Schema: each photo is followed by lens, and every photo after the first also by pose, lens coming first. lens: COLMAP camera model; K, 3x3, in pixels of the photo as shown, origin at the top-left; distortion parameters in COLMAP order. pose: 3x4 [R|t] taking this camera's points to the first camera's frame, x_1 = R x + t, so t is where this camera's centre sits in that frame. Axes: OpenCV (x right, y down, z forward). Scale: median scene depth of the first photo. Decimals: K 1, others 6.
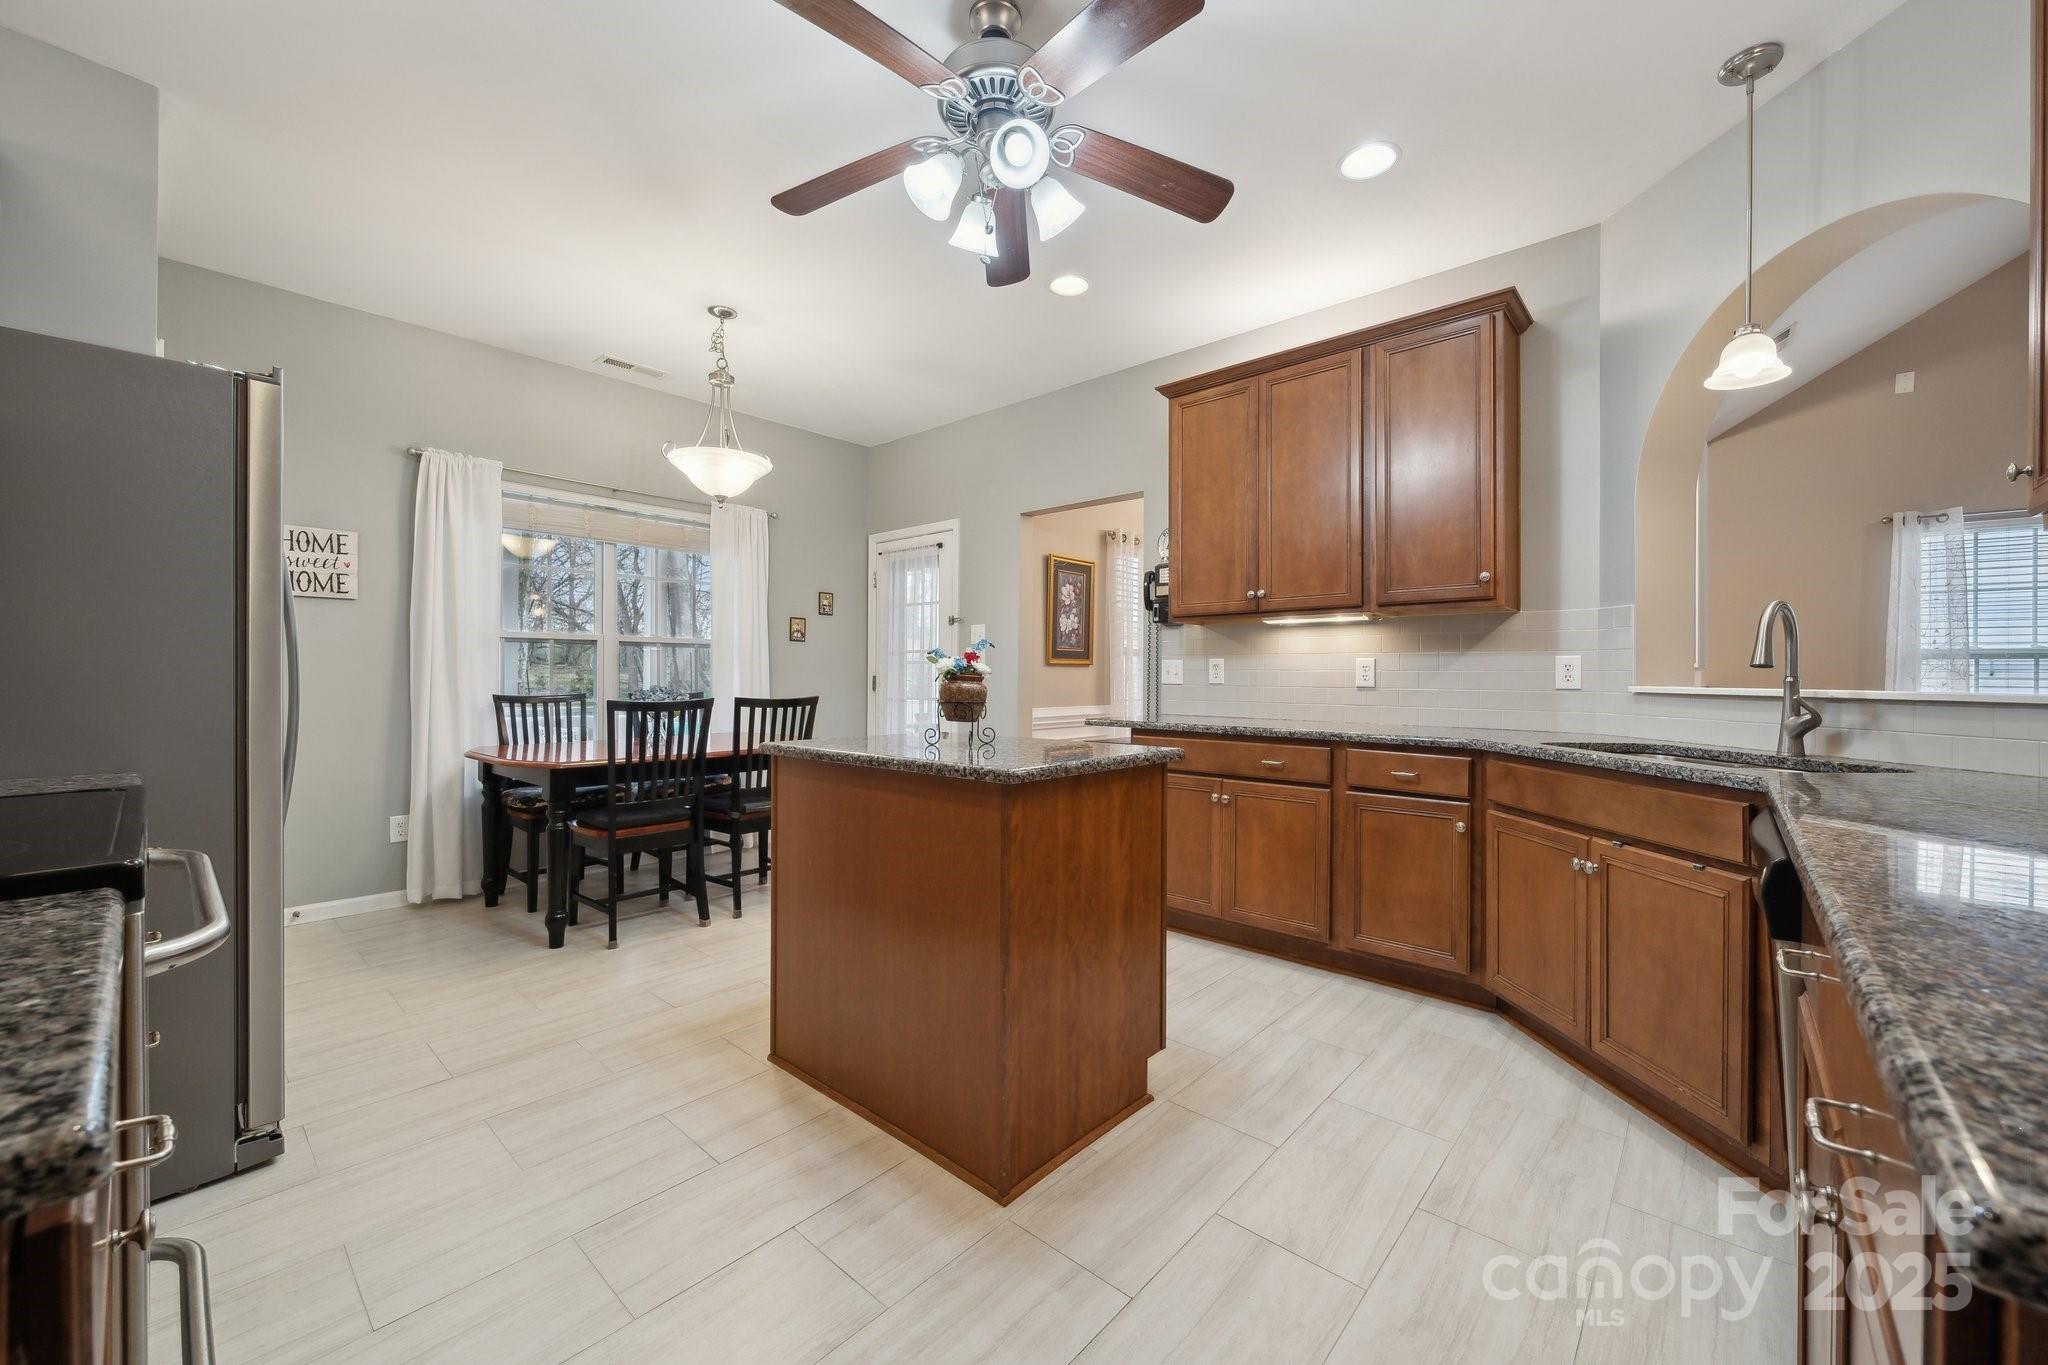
lens RADIAL K [[792.4, 0, 1036.5], [0, 792.4, 674.1], [0, 0, 1]] dist [-0.003951, -0.000328]
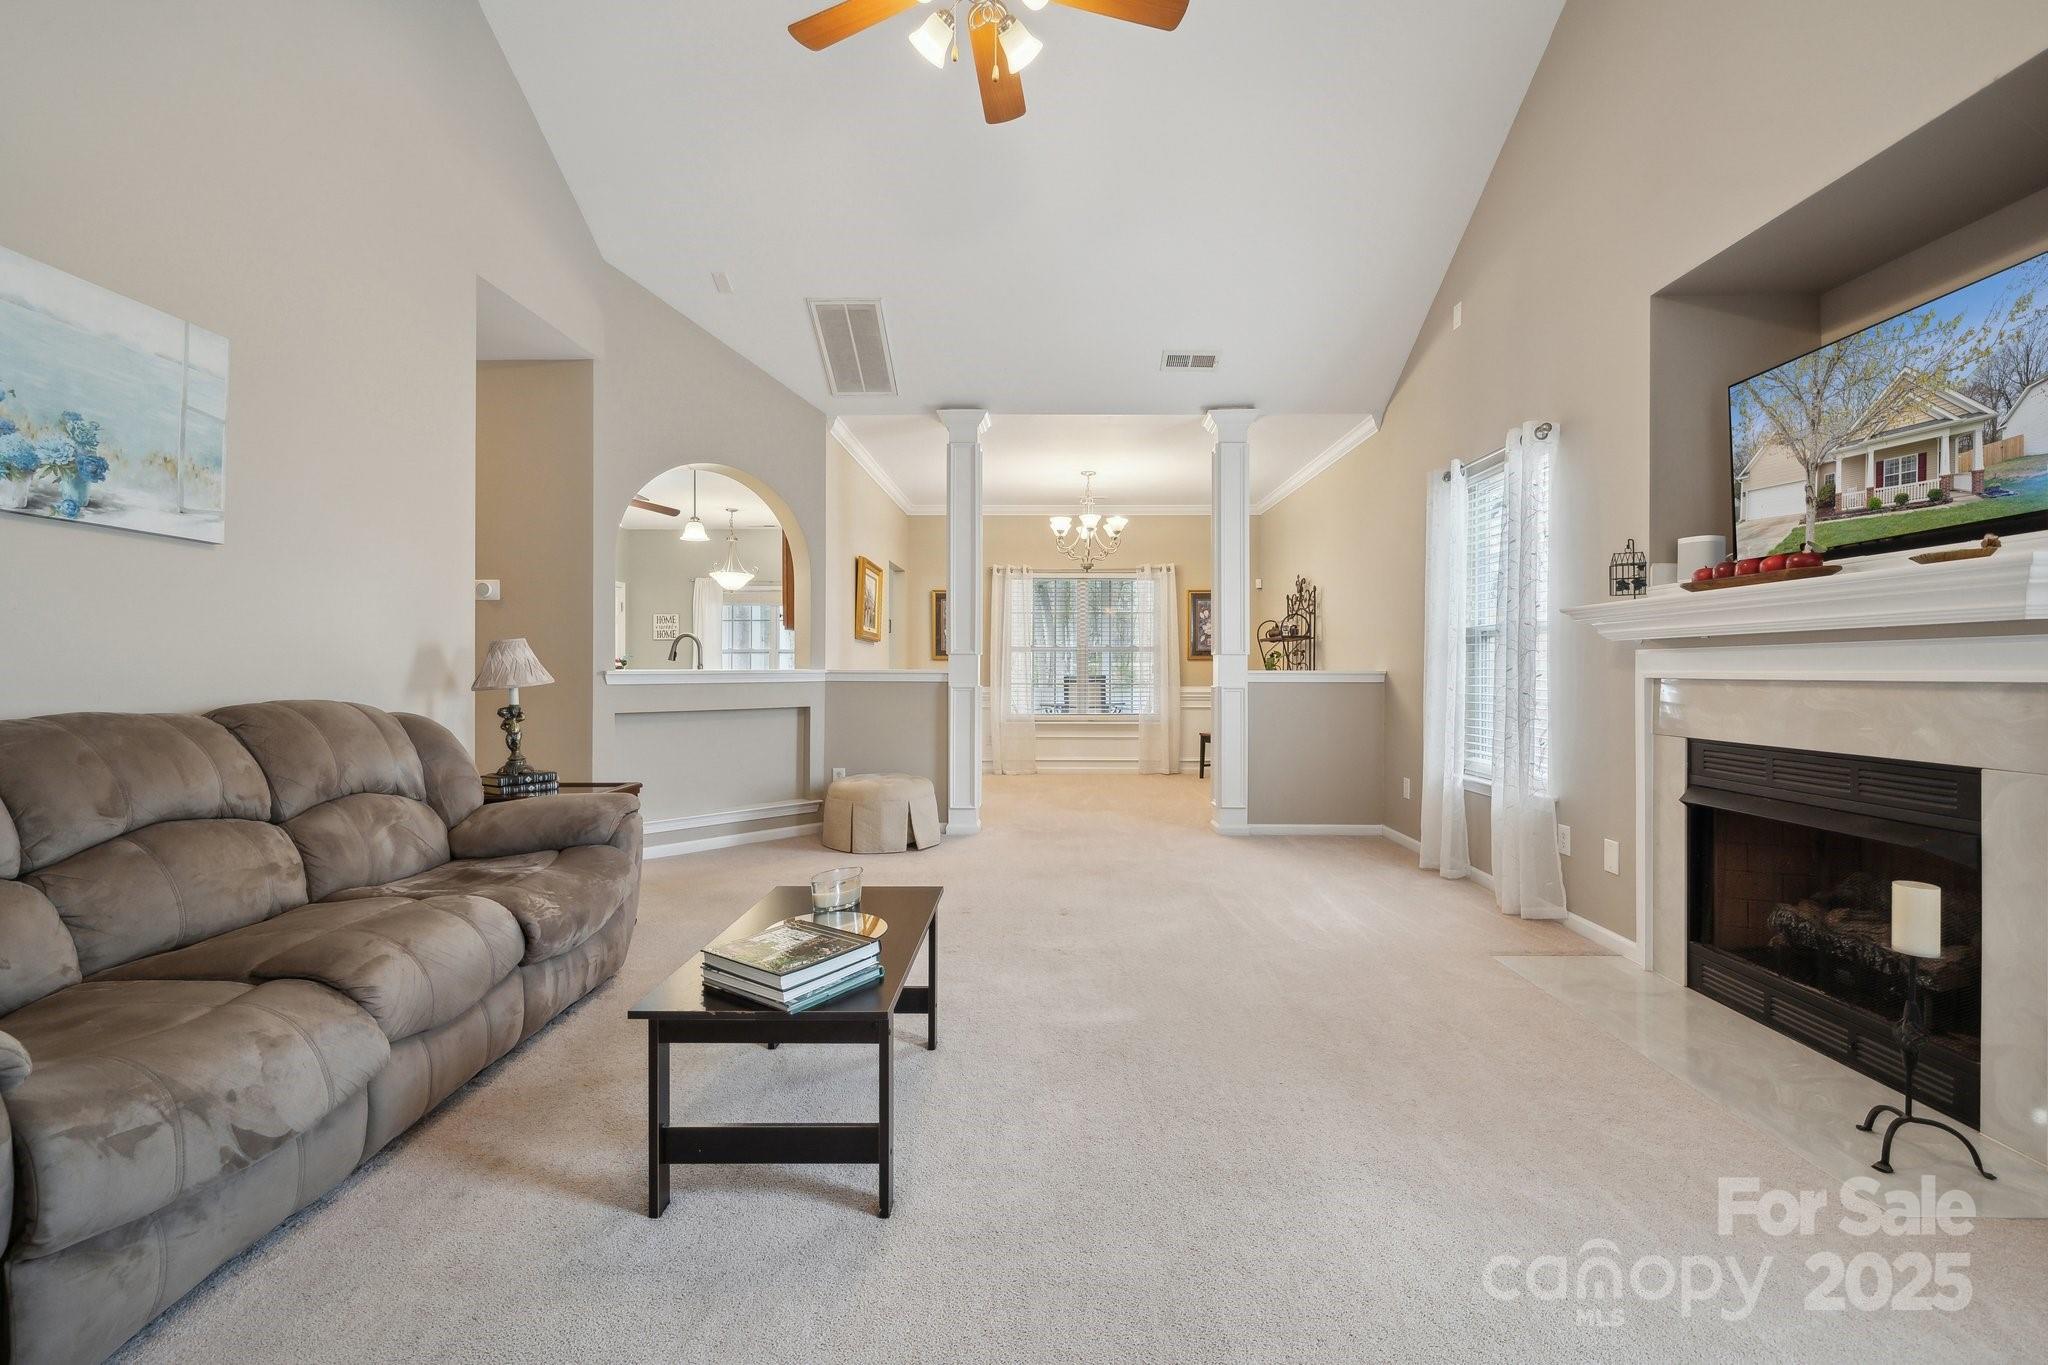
lens RADIAL K [[844.8, 0, 1037.0], [0, 844.8, 674.5], [0, 0, 1]] dist [-0.001183, -0.000199]
pose [[0.652456, -0.000843, -0.757826, 1.978852], [0.006087, 0.999973, 0.004127, 0.016433], [0.757802, -0.007306, 0.652443, 0.065493]]
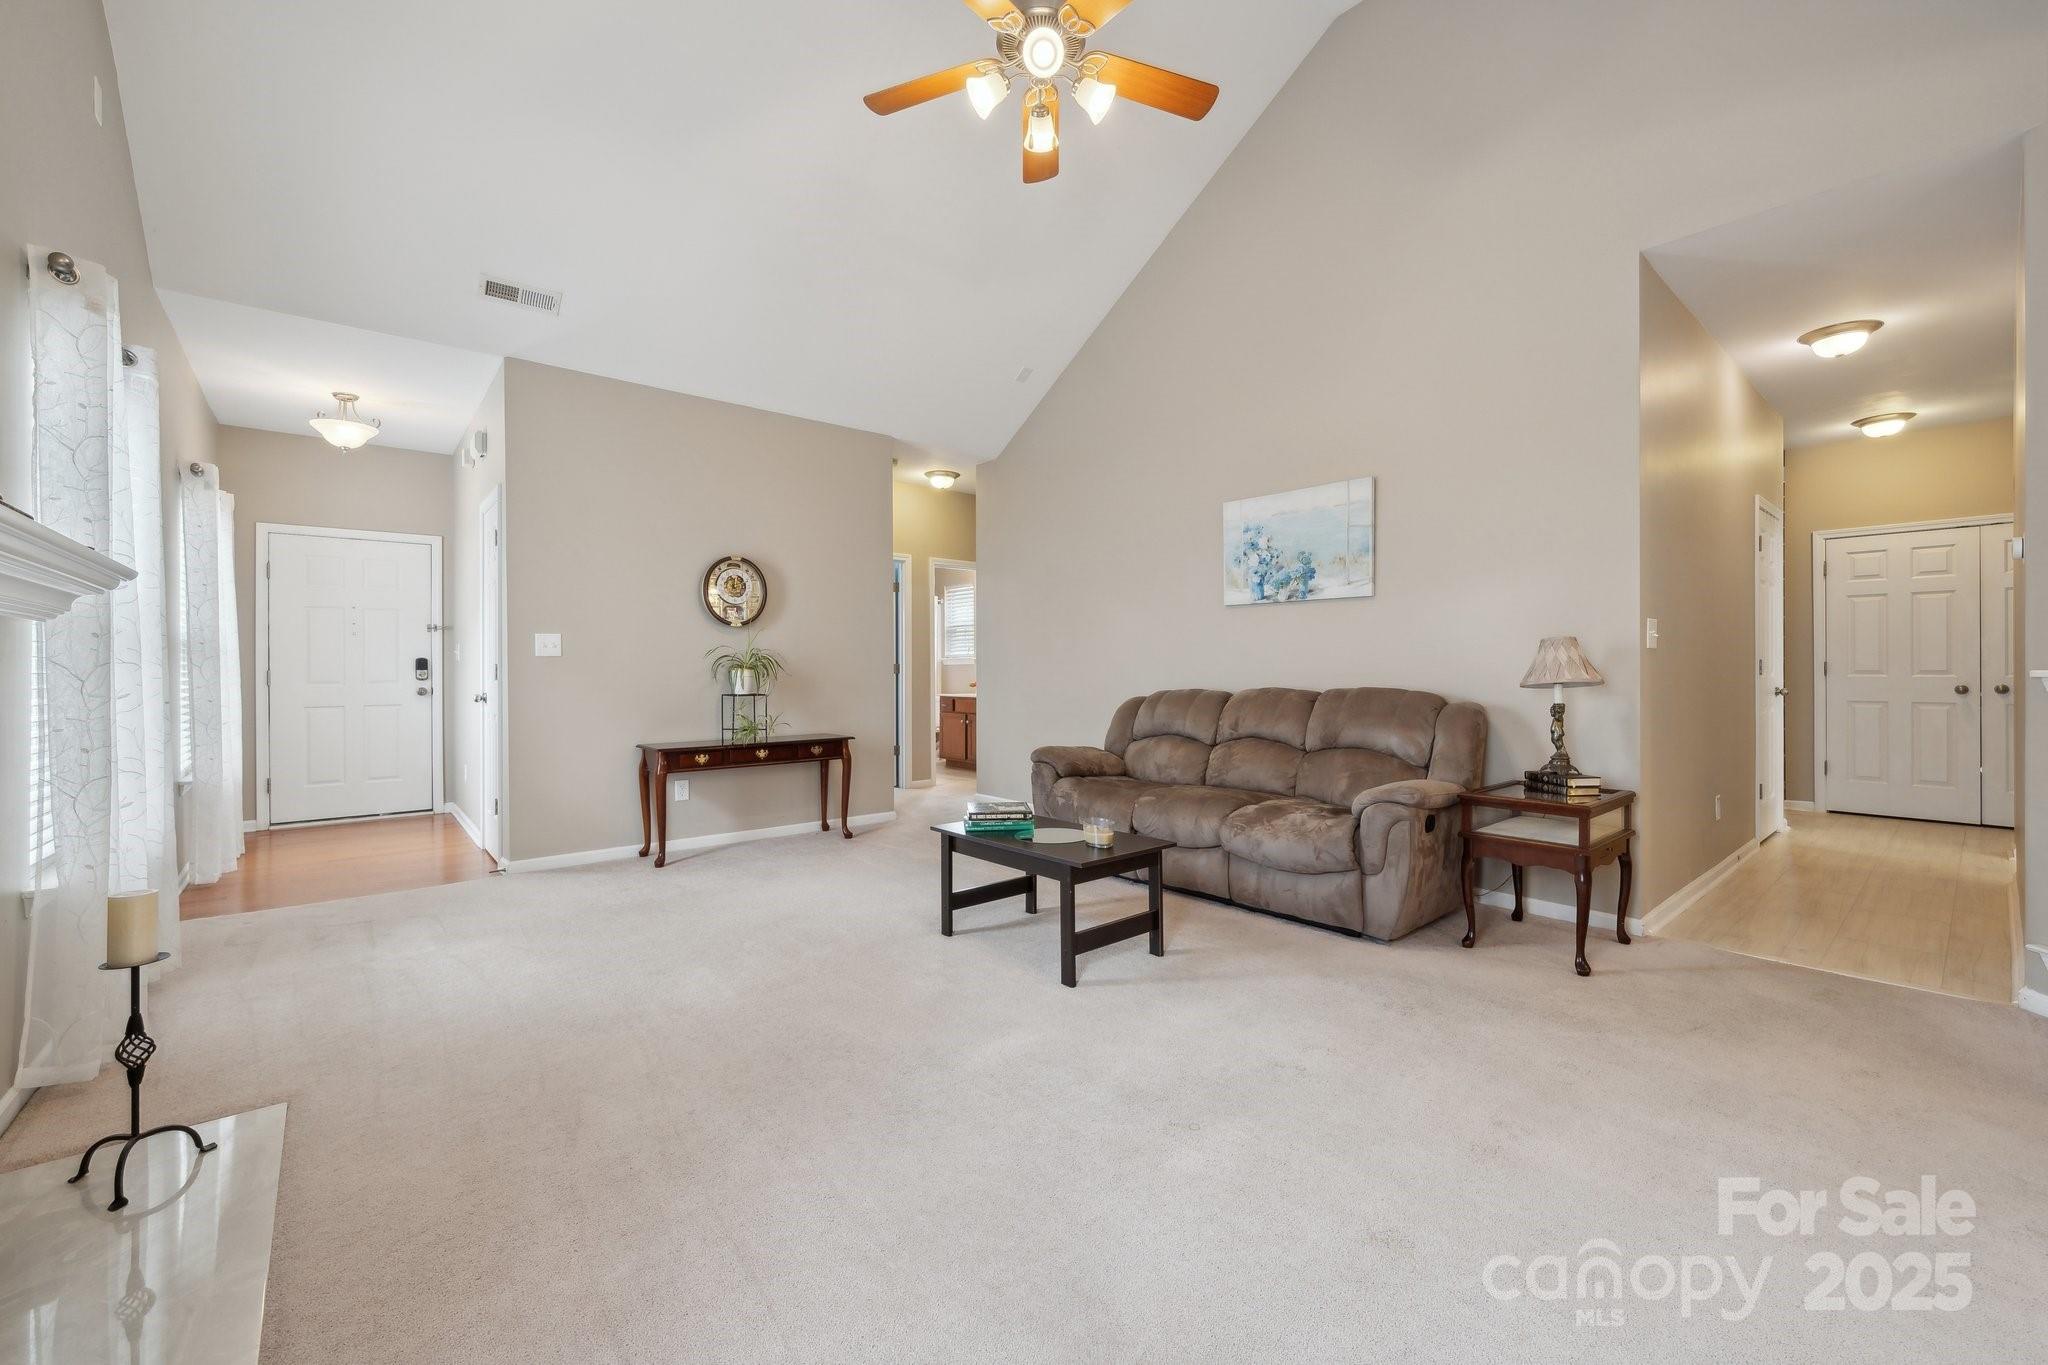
lens RADIAL K [[822.9, 0, 1034.7], [0, 822.9, 669.0], [0, 0, 1]] dist [-0.000192, 0.000105]
pose [[-0.989644, -0.002597, 0.143522, 1.356104], [-0.002526, 0.999997, 0.000679, 0.012737], [-0.143523, 0.000310, -0.989647, 1.182837]]
